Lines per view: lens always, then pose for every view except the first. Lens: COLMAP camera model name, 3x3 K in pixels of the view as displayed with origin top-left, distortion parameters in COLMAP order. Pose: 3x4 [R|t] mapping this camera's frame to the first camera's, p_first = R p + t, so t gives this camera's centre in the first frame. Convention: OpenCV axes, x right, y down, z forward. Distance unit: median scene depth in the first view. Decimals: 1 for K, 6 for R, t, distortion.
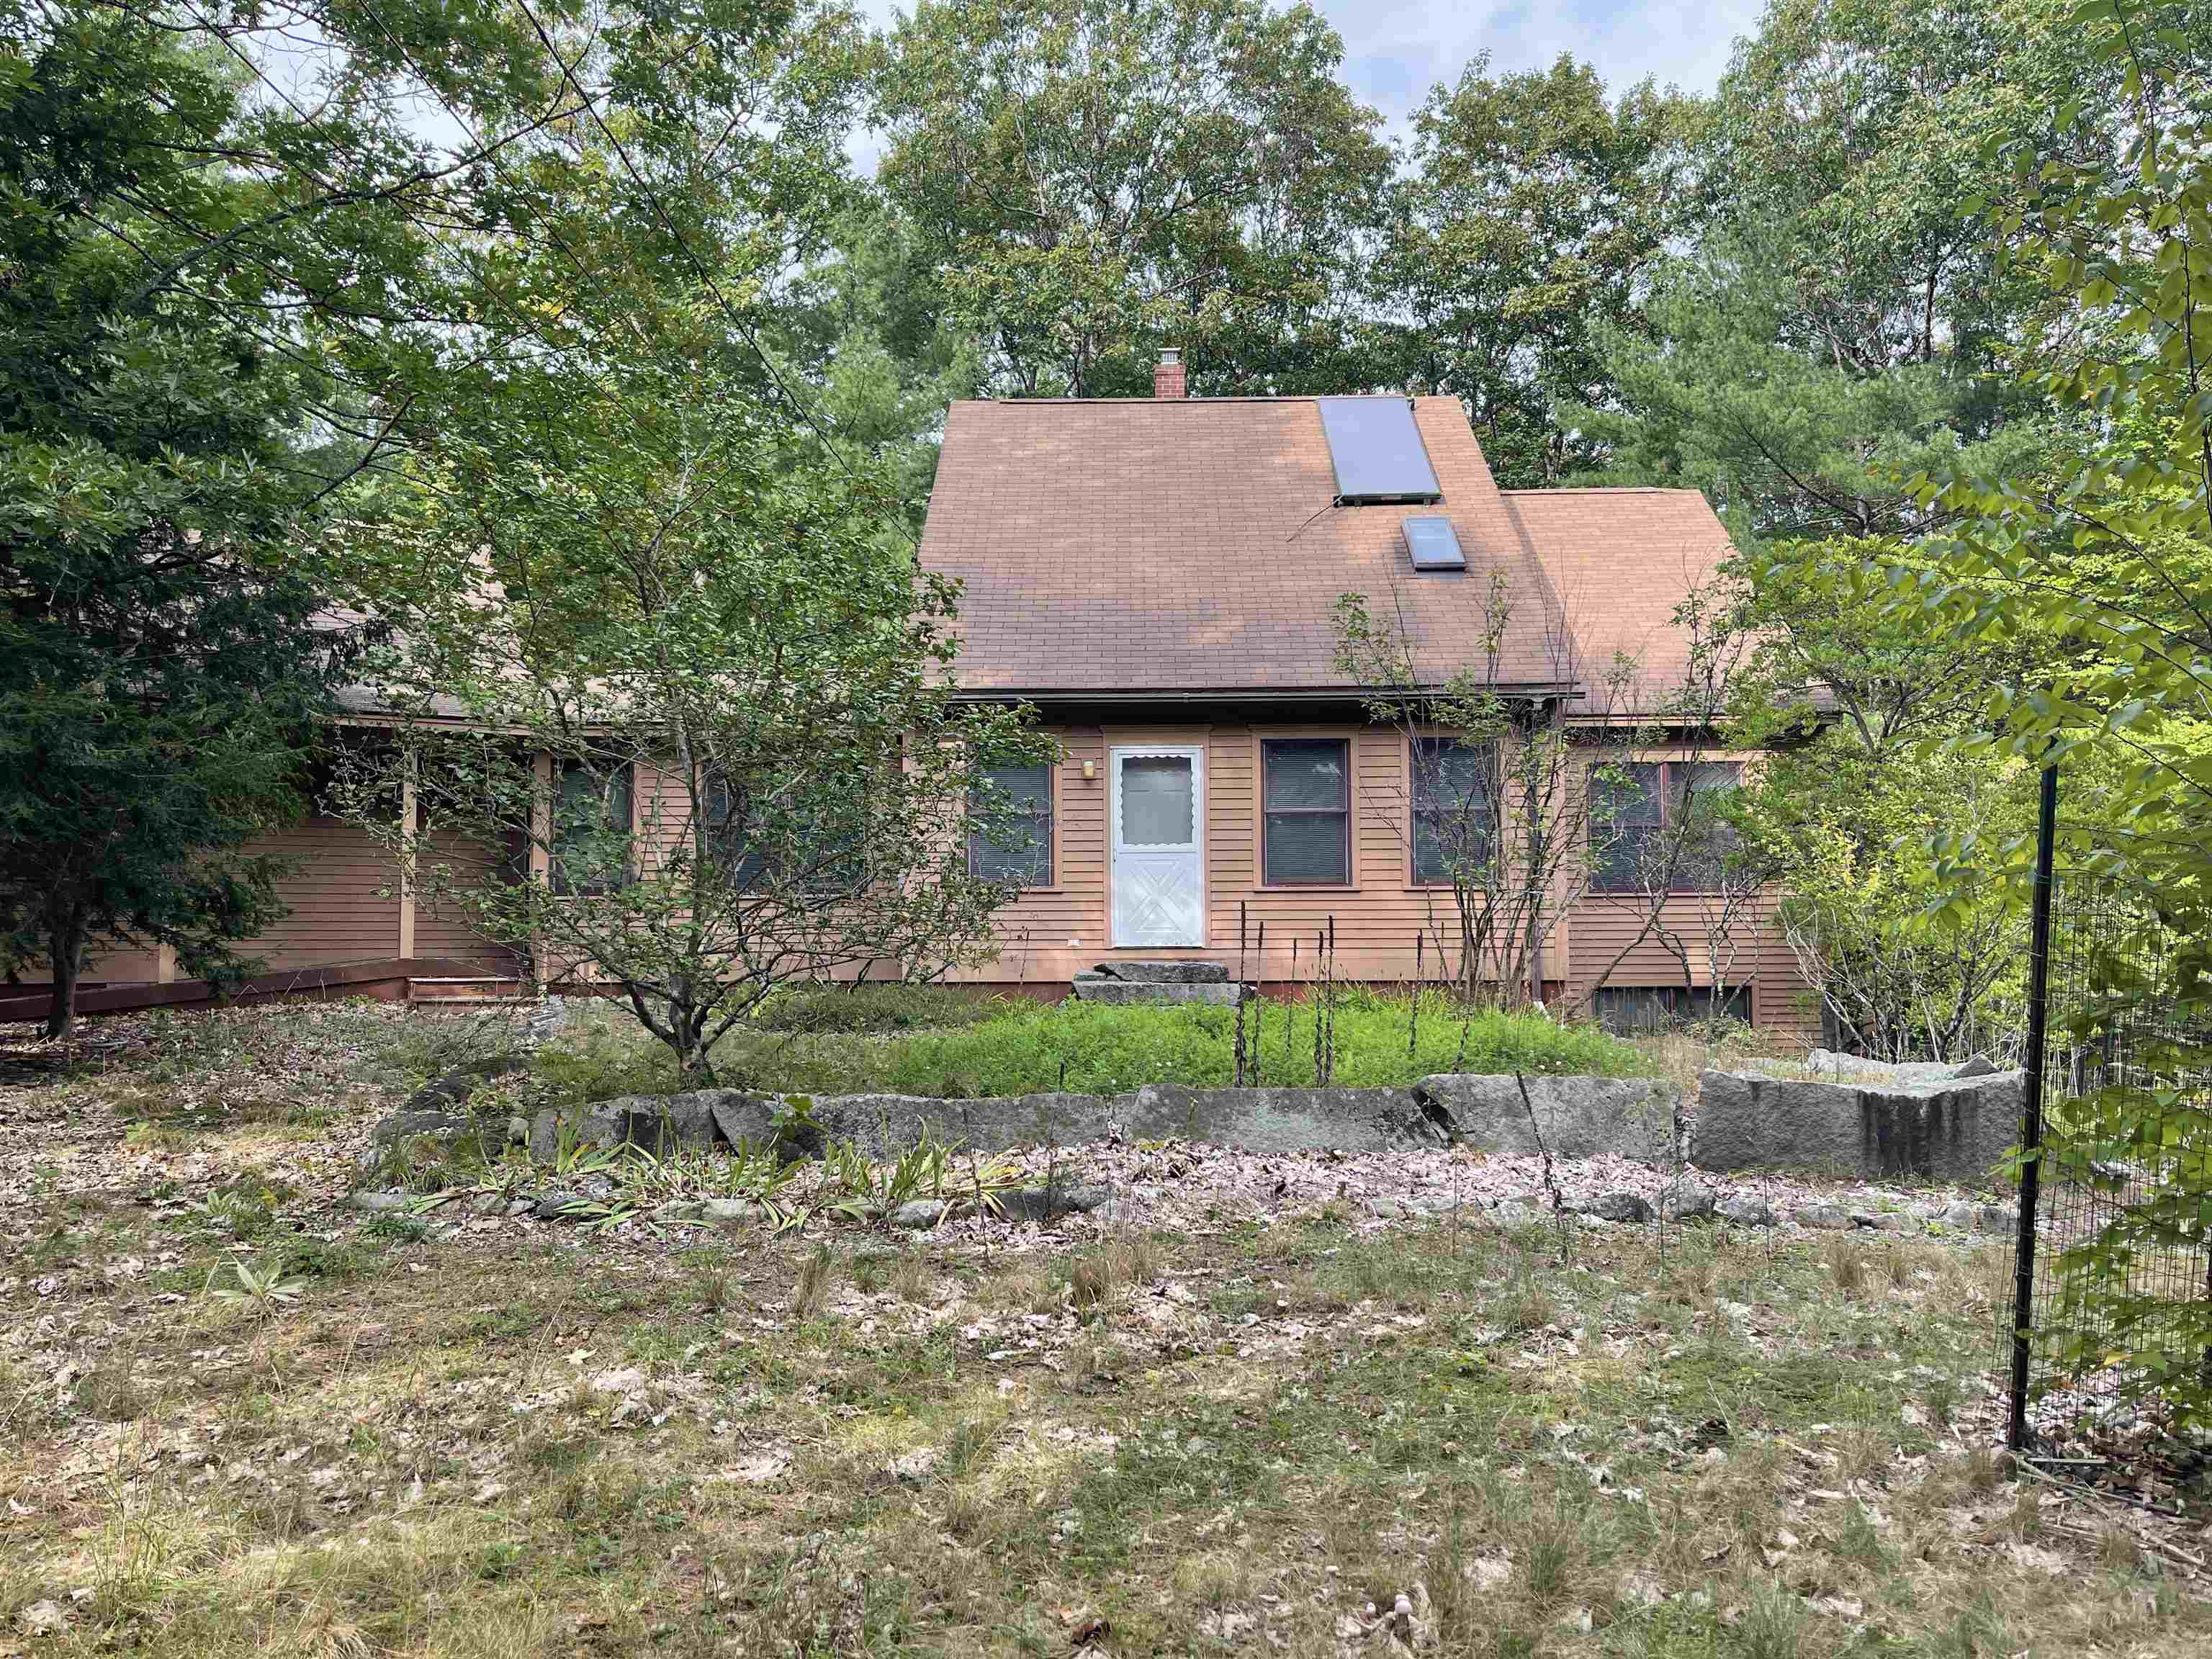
lens RADIAL K [[1671.6, 0, 1105.0], [0, 1671.6, 856.0], [0, 0, 1]] dist [0.052263, -0.063025]
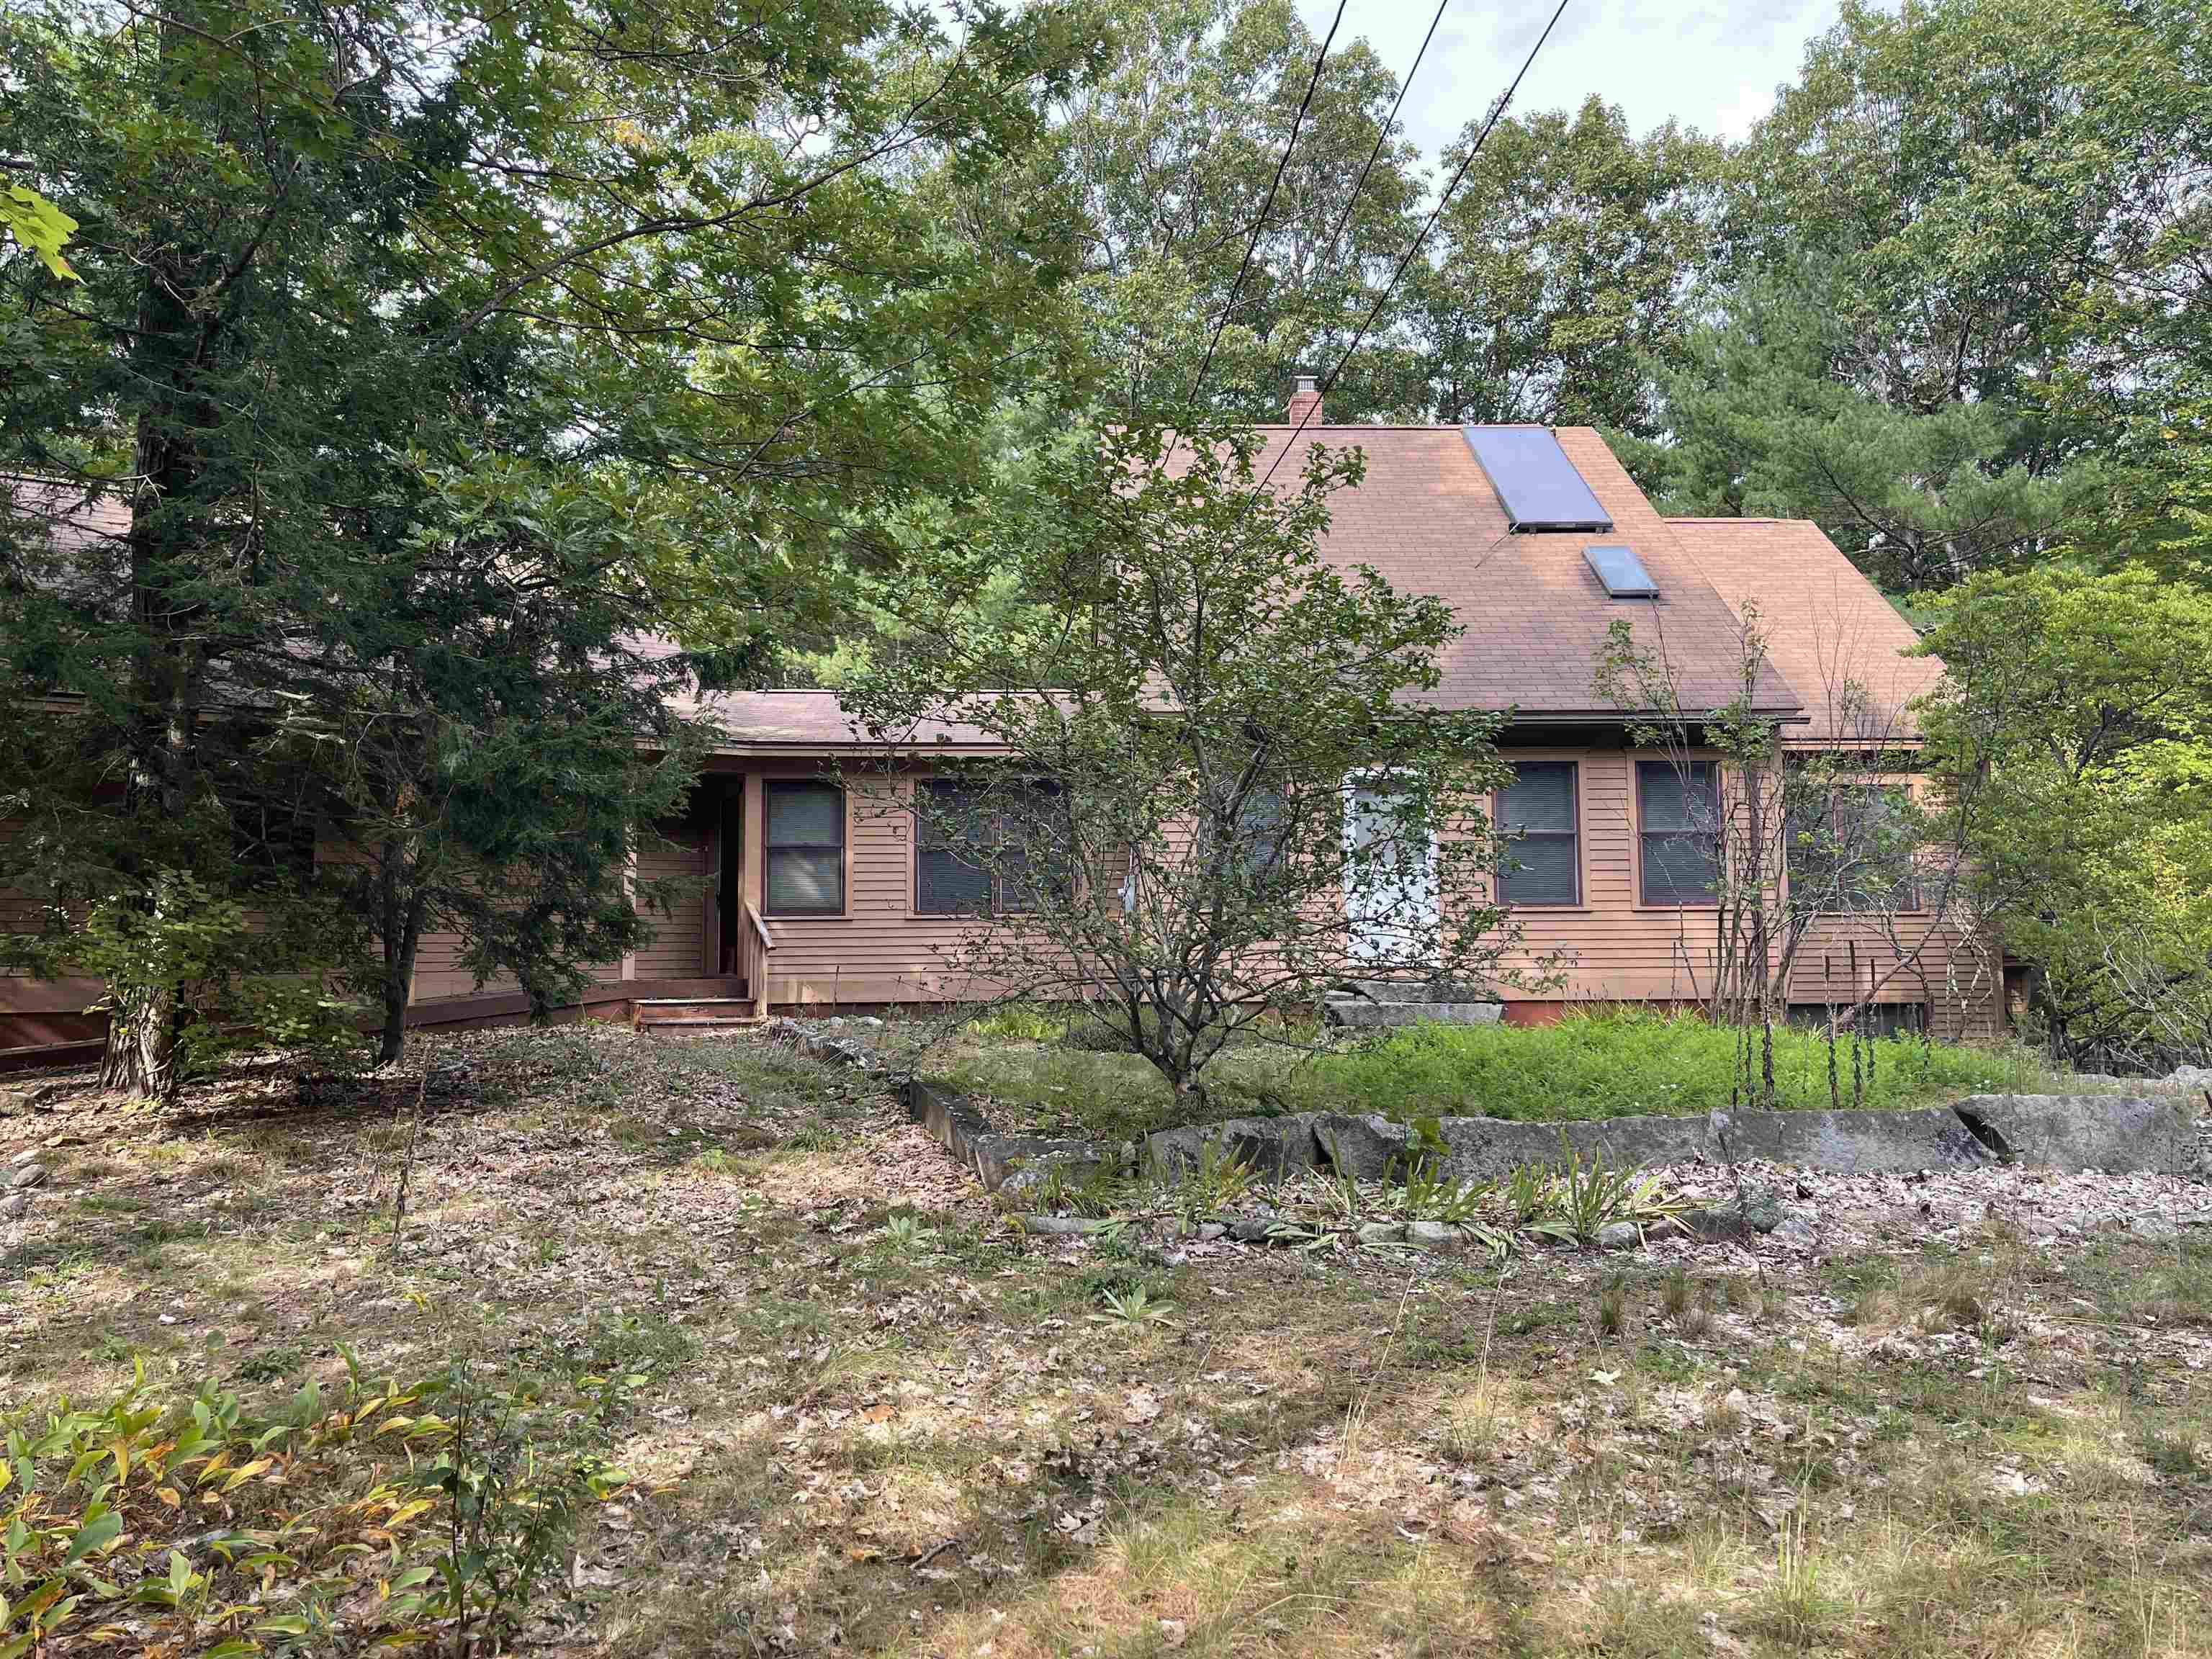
lens RADIAL K [[1677.3, 0, 1123.5], [0, 1677.3, 819.6], [0, 0, 1]] dist [0.063086, -0.077721]
pose [[0.998274, 0.002621, 0.058670, -0.158150], [-0.000801, 0.999518, -0.031035, -0.002255], [-0.058723, 0.030934, 0.997795, -0.004536]]
